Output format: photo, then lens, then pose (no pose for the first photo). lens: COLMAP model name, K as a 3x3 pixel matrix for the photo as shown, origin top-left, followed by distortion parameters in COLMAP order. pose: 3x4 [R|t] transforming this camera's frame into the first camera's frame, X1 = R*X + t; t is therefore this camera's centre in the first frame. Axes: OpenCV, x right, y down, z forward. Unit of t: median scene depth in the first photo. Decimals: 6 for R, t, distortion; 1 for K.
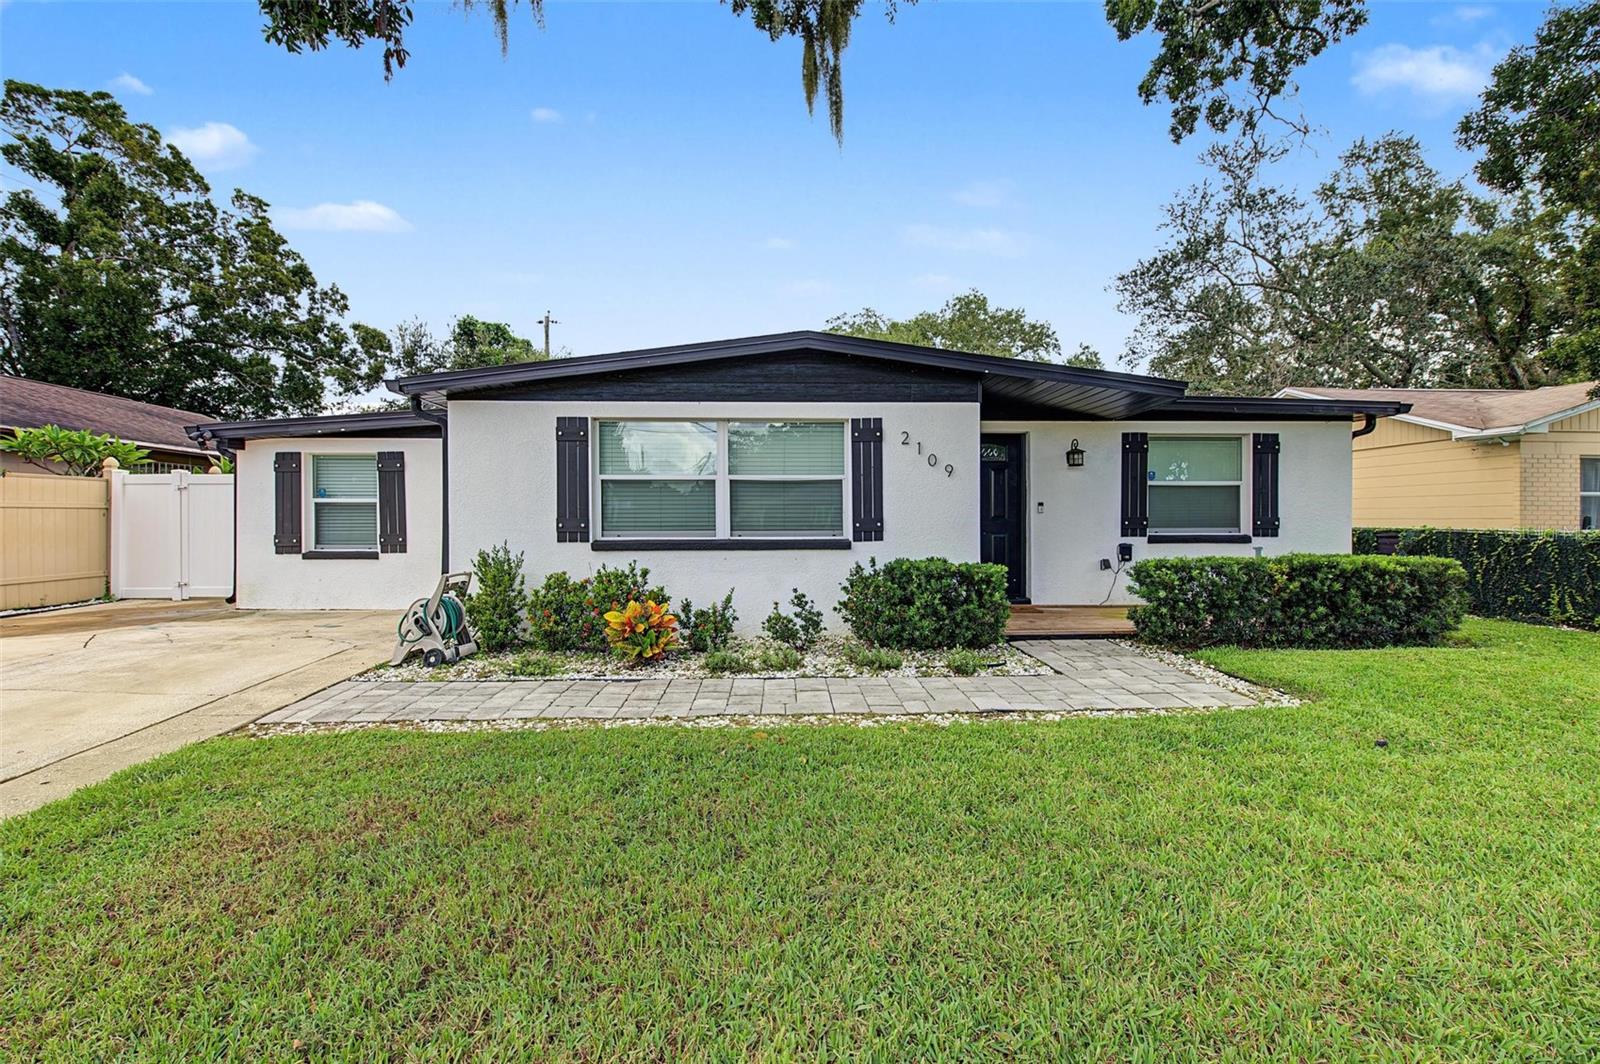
lens RADIAL K [[694.7, 0, 800.0], [0, 694.7, 532.0], [0, 0, 1]] dist [0.000988, -0.004389]
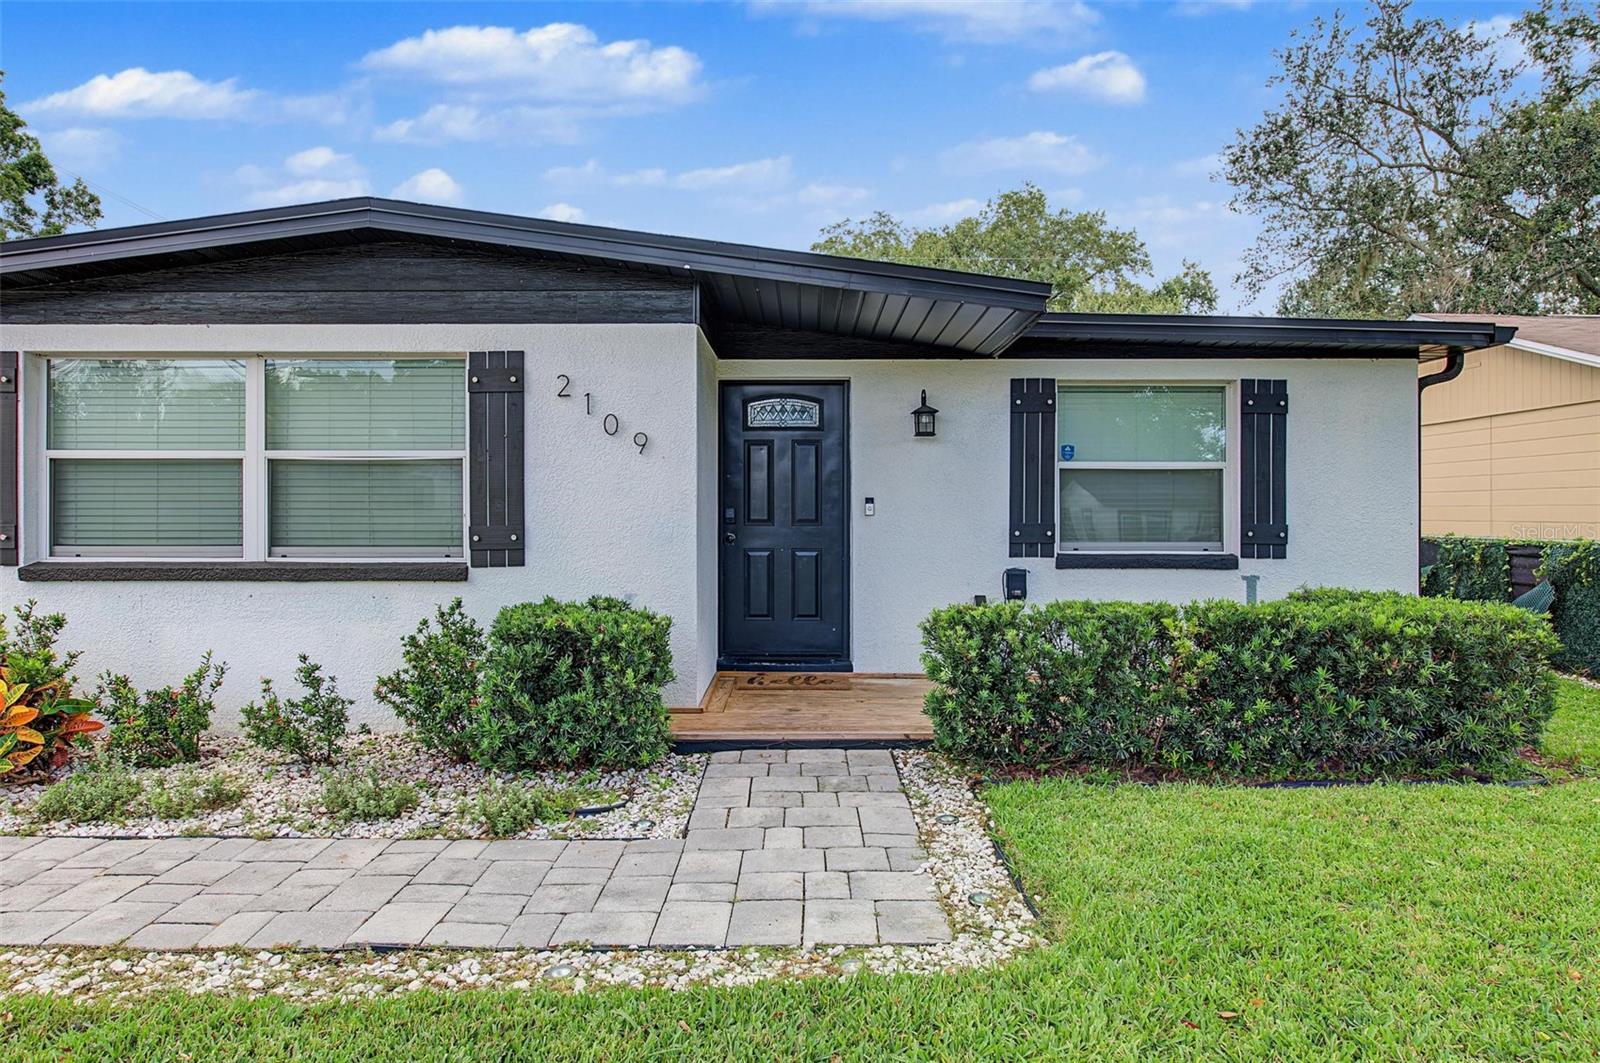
lens RADIAL K [[960.5, 0, 798.7], [0, 960.5, 521.4], [0, 0, 1]] dist [-0.025045, 0.018084]
pose [[0.999029, 0.004137, -0.043868, 0.319203], [-0.004468, 0.999962, -0.007452, -0.016129], [0.043836, 0.007641, 0.999010, 0.189247]]
